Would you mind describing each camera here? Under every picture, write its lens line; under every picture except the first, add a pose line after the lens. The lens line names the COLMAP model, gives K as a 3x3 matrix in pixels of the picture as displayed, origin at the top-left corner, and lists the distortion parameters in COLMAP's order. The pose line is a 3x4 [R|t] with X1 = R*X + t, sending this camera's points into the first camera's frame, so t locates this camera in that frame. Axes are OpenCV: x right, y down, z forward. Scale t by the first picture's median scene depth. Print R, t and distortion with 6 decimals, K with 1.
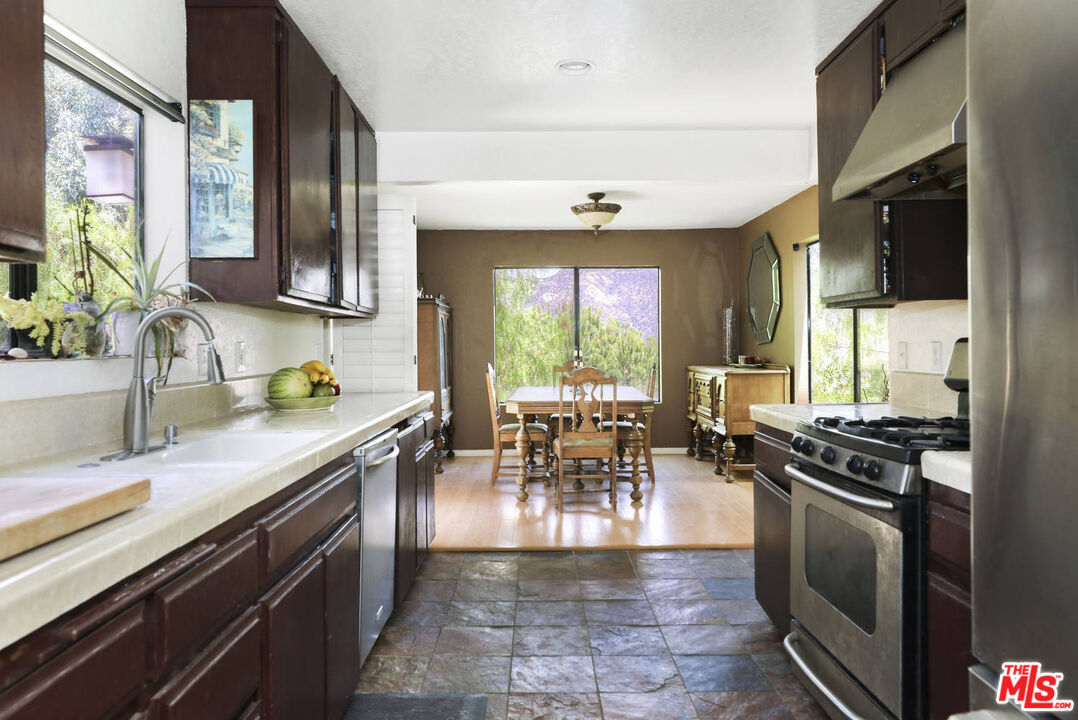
lens RADIAL K [[583.7, 0, 542.3], [0, 583.7, 351.4], [0, 0, 1]] dist [-0.003847, -0.000731]
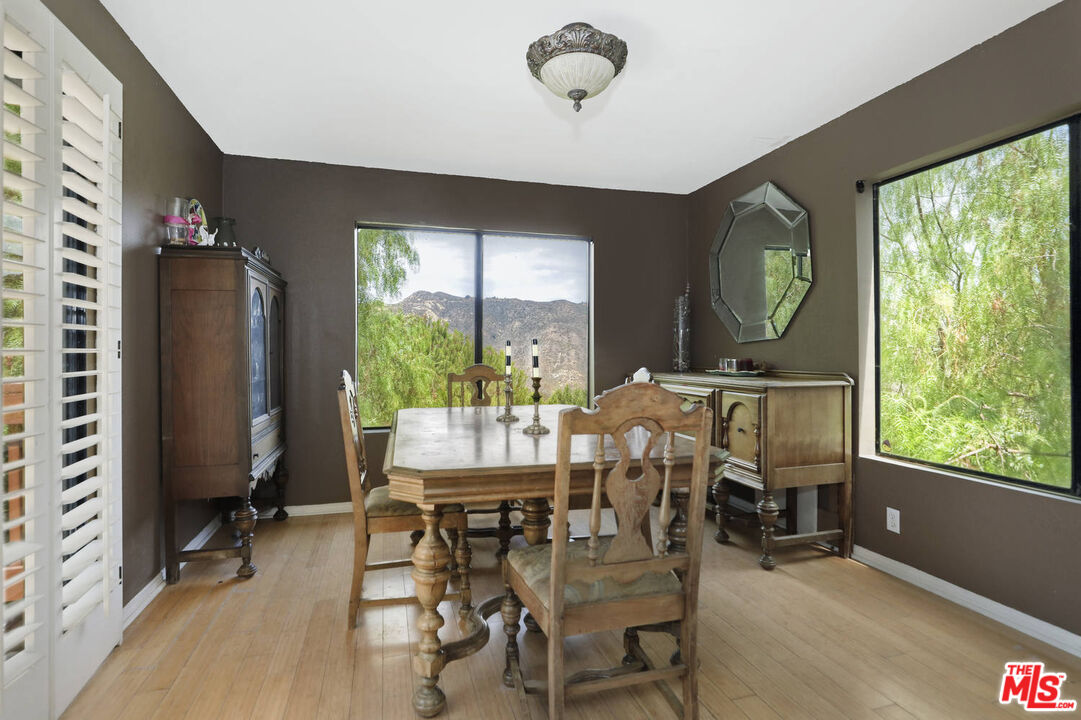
lens RADIAL K [[547.1, 0, 540.0], [0, 547.1, 346.8], [0, 0, 1]] dist [-0.018407, 0.000316]
pose [[0.969707, 0.008977, 0.244104, -0.037661], [-0.004285, 0.999796, -0.019746, 0.007701], [-0.244232, 0.018102, 0.969548, 0.433291]]
